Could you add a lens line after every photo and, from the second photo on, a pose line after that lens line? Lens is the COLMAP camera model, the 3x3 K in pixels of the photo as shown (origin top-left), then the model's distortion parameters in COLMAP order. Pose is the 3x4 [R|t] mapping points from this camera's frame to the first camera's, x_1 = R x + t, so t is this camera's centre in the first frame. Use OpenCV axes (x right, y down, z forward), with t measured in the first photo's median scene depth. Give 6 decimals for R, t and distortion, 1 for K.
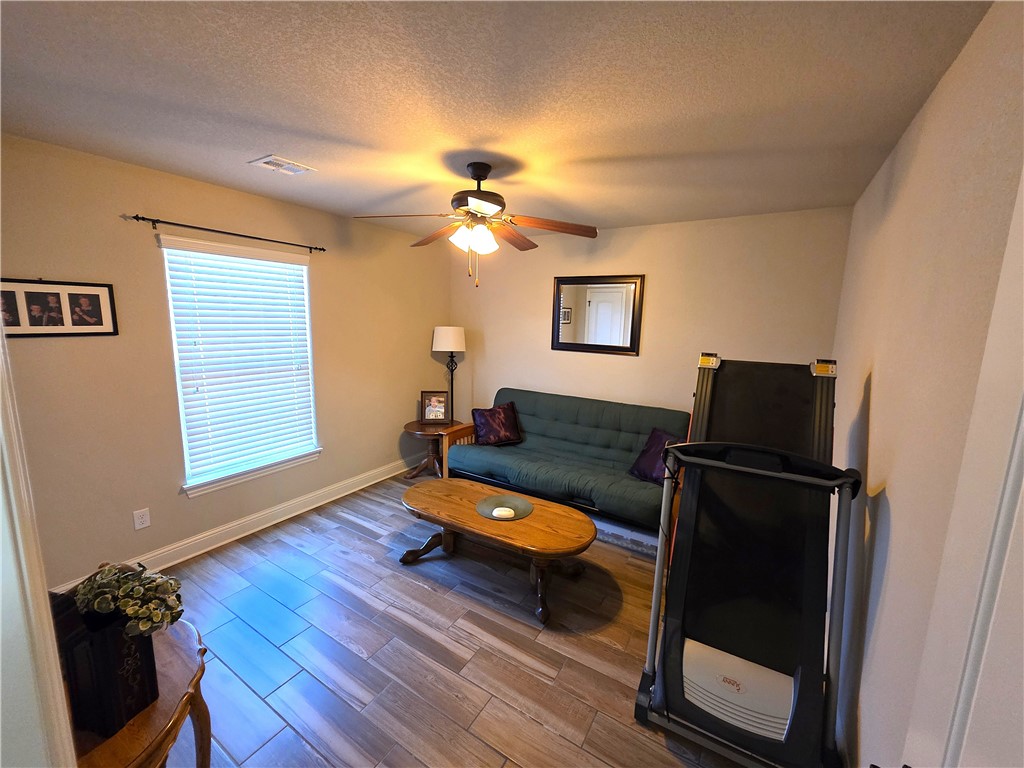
lens RADIAL K [[411.0, 0, 504.9], [0, 411.0, 381.0], [0, 0, 1]] dist [0.006554, -0.000967]
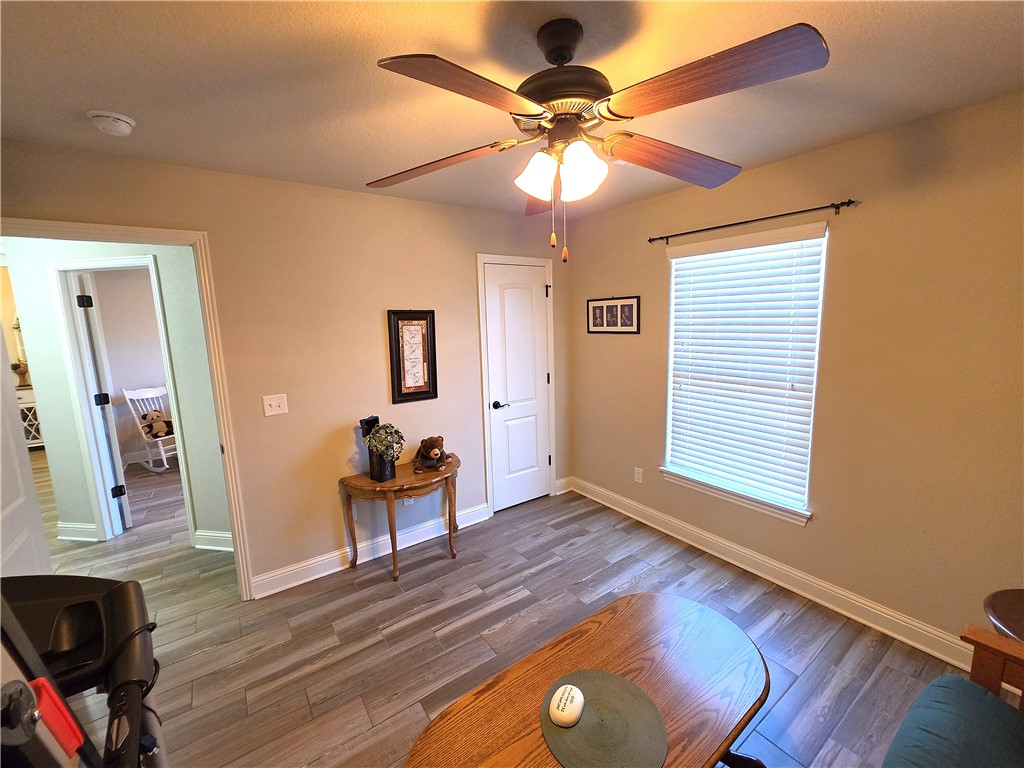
lens RADIAL K [[411.0, 0, 504.5], [0, 411.0, 382.4], [0, 0, 1]] dist [0.006554, -0.000967]
pose [[-0.369560, 0.130483, -0.920000, 0.443091], [-0.126463, 0.973816, 0.188916, -0.148202], [0.920561, 0.186162, -0.343382, 1.041130]]
